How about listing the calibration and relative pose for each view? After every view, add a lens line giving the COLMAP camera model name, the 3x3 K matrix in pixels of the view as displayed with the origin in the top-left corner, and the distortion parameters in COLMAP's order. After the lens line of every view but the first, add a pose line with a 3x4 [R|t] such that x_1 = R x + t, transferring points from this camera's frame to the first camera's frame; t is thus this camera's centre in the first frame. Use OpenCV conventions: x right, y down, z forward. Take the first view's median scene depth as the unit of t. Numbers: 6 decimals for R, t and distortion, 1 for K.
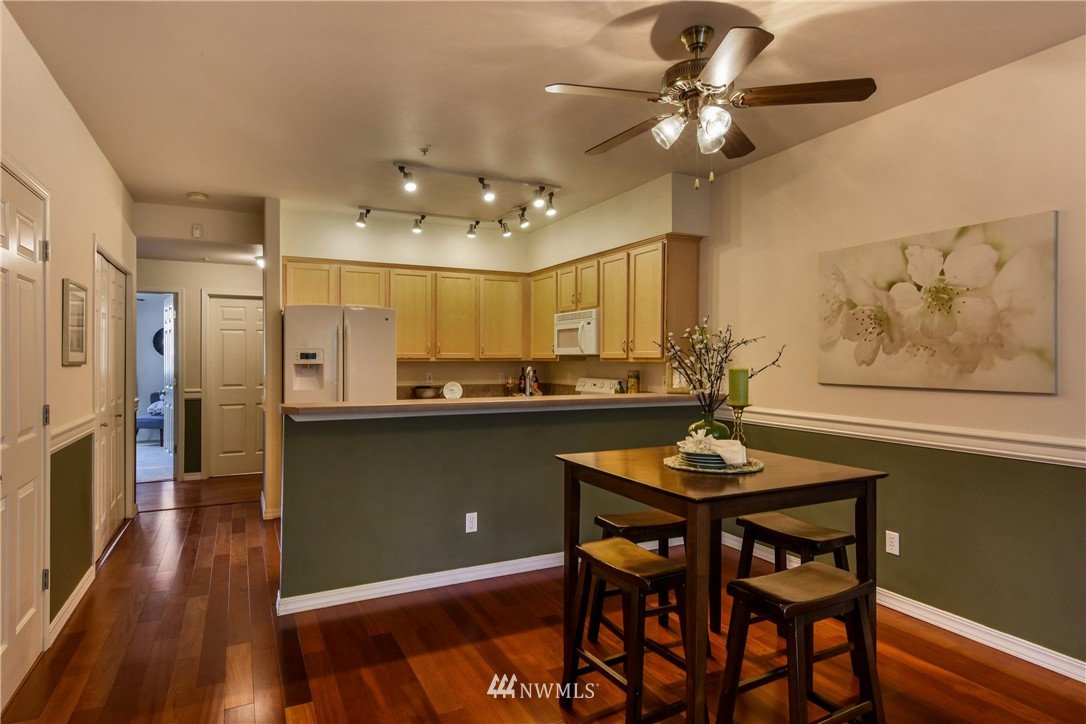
lens RADIAL K [[615.3, 0, 543.0], [0, 615.3, 362.0], [0, 0, 1]] dist [0.022106, -0.001323]
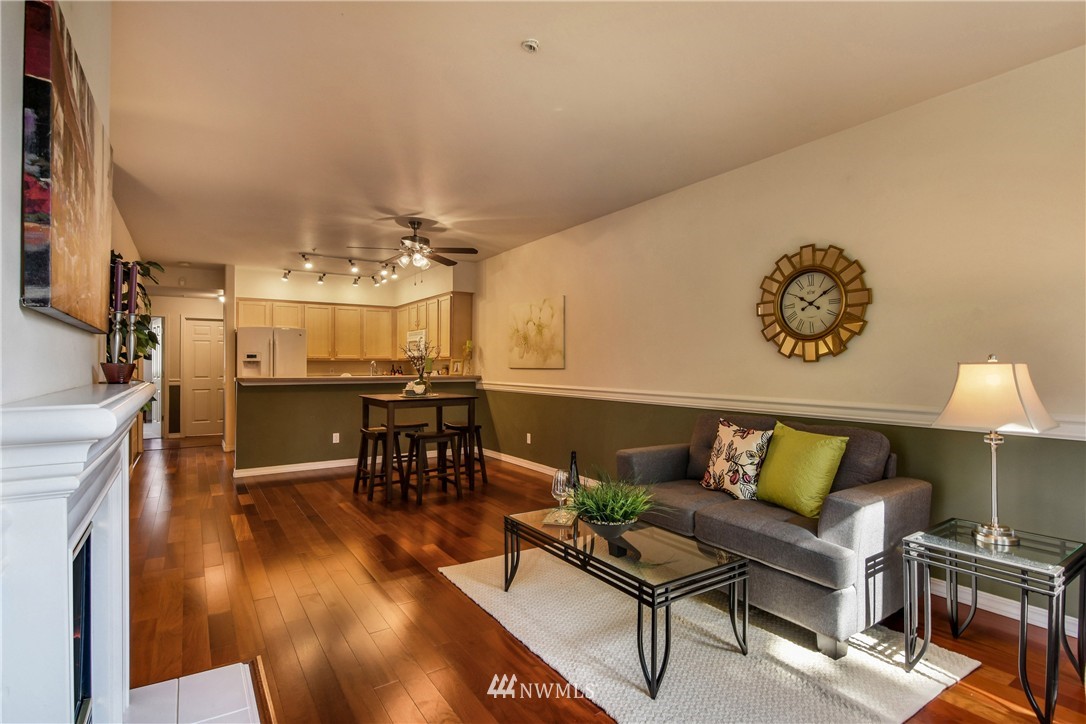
lens RADIAL K [[531.8, 0, 543.0], [0, 531.8, 362.0], [0, 0, 1]] dist [-0.000087, -0.001254]
pose [[0.992117, -0.001705, 0.125307, 0.319830], [0.003125, 0.999933, -0.011138, 0.033473], [-0.125280, 0.011442, 0.992055, -0.764549]]
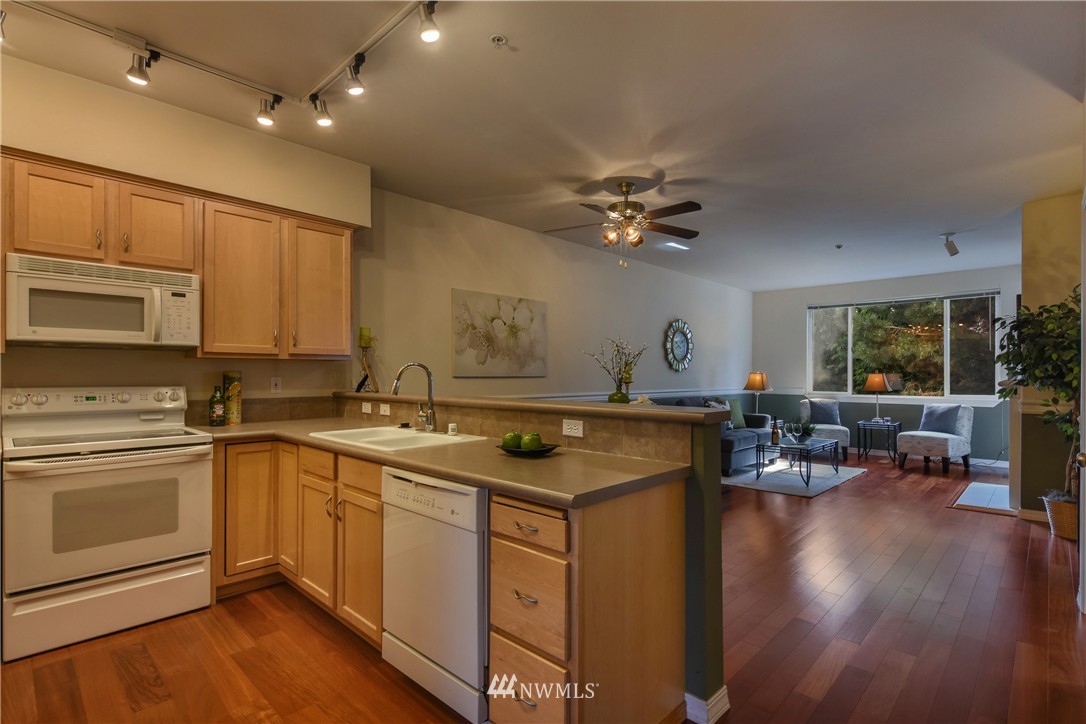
lens RADIAL K [[524.4, 0, 534.2], [0, 524.4, 371.2], [0, 0, 1]] dist [0.001487, -0.000554]
pose [[-0.330786, 0.001461, 0.943705, -0.761616], [0.003041, 0.999995, -0.000483, 0.021355], [-0.943701, 0.002710, -0.330789, 1.178987]]
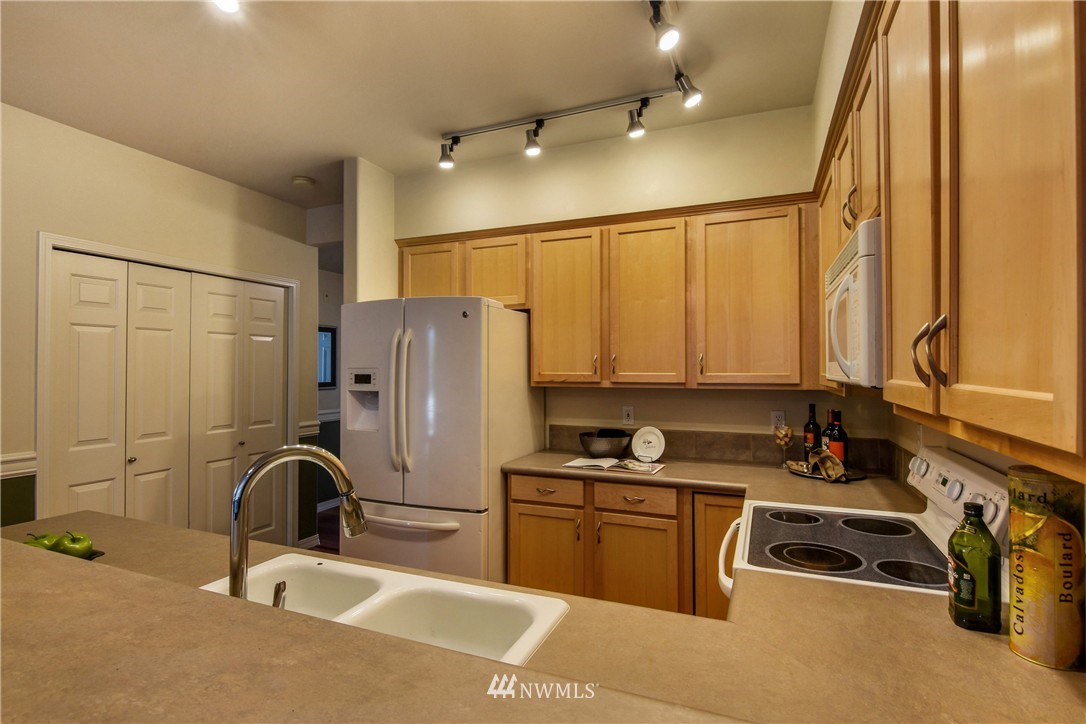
lens RADIAL K [[522.3, 0, 547.2], [0, 522.3, 359.4], [0, 0, 1]] dist [0.001831, -0.000264]
pose [[0.660099, -0.015475, -0.751019, 0.223121], [-0.005280, 0.999667, -0.025240, -0.023167], [0.751160, 0.020626, 0.659798, 1.035524]]
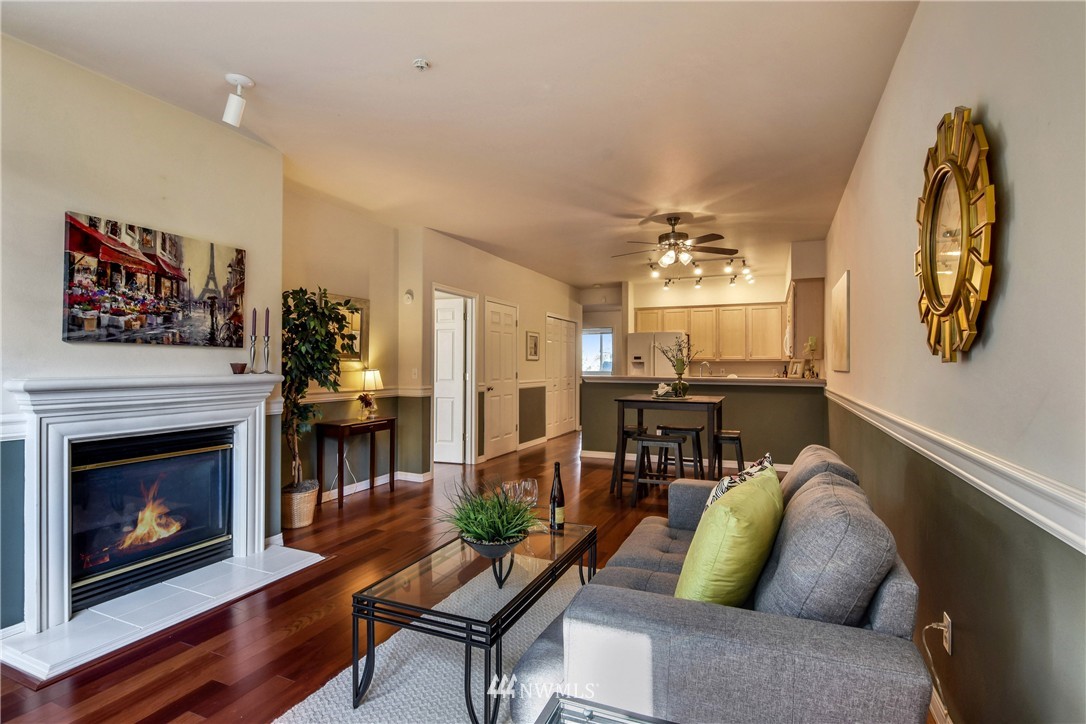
lens RADIAL K [[531.8, 0, 543.0], [0, 531.8, 362.0], [0, 0, 1]] dist [-0.000087, -0.001254]
pose [[0.645966, -0.002135, -0.763363, 0.978084], [-0.008442, 0.999915, -0.009940, 0.030581], [0.763319, 0.012865, 0.645893, -0.459475]]
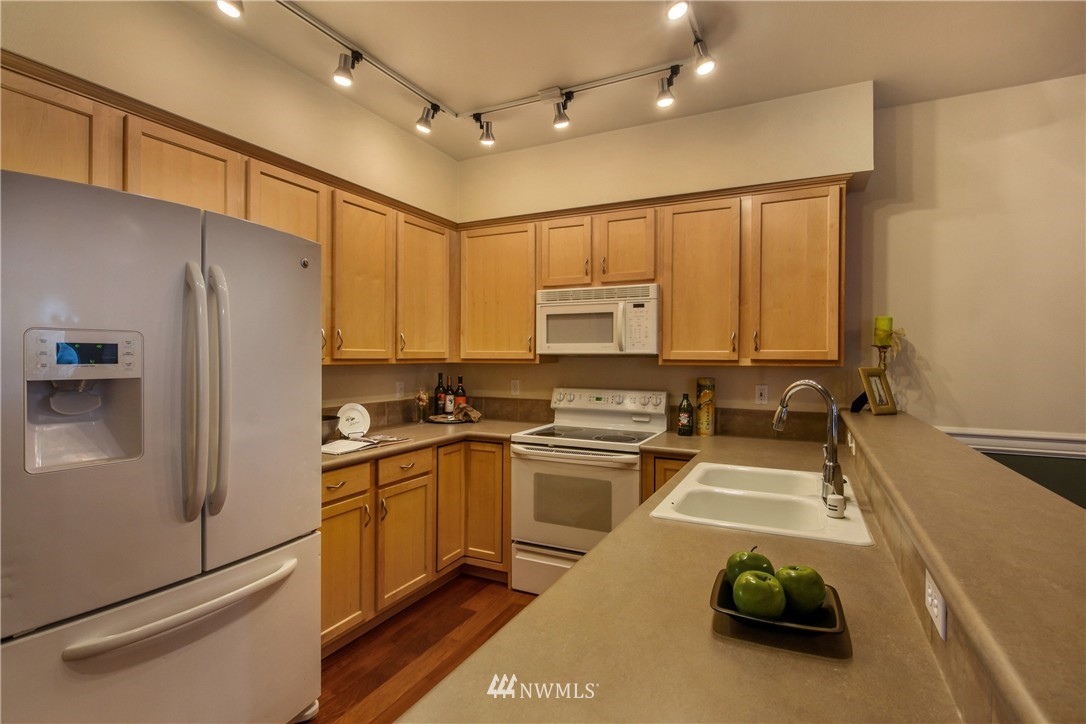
lens RADIAL K [[522.3, 0, 547.2], [0, 522.3, 359.4], [0, 0, 1]] dist [0.001831, -0.000264]
pose [[0.792309, -0.000370, 0.610120, -0.472858], [0.000619, 1.000000, -0.000198, -0.008879], [-0.610120, 0.000535, 0.792309, 0.879998]]
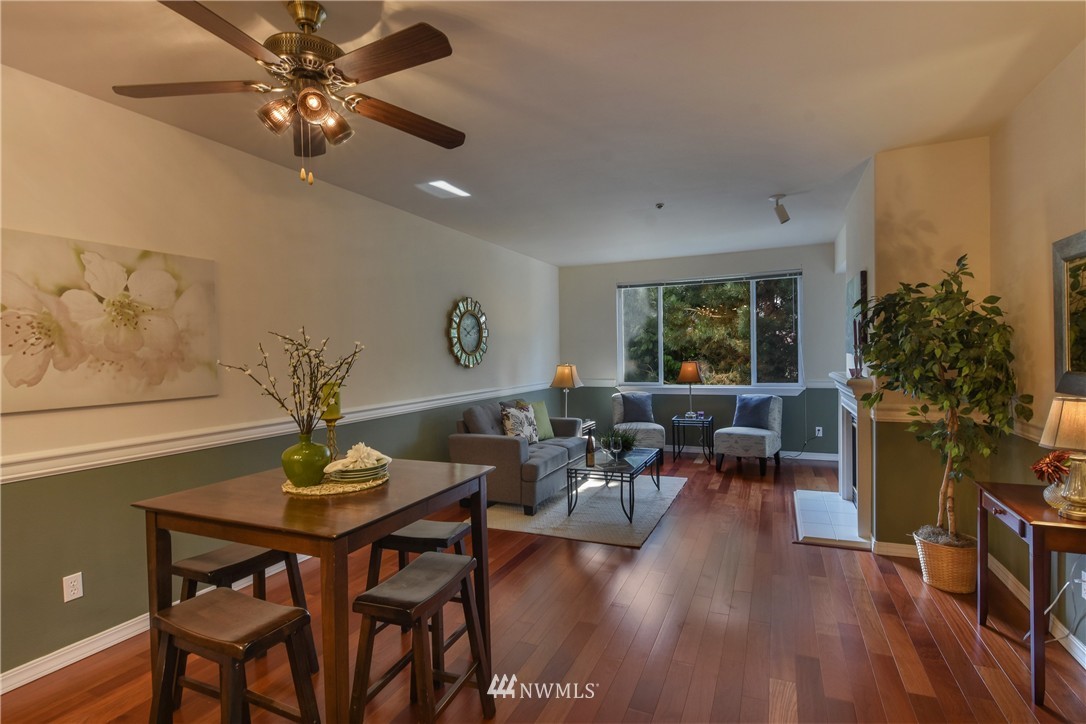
lens RADIAL K [[531.8, 0, 543.0], [0, 531.8, 362.0], [0, 0, 1]] dist [-0.000087, -0.001254]
pose [[-0.643705, -0.002082, 0.765271, -0.366032], [0.025023, 0.999404, 0.023767, -0.021479], [-0.764864, 0.034449, -0.643270, 0.822838]]
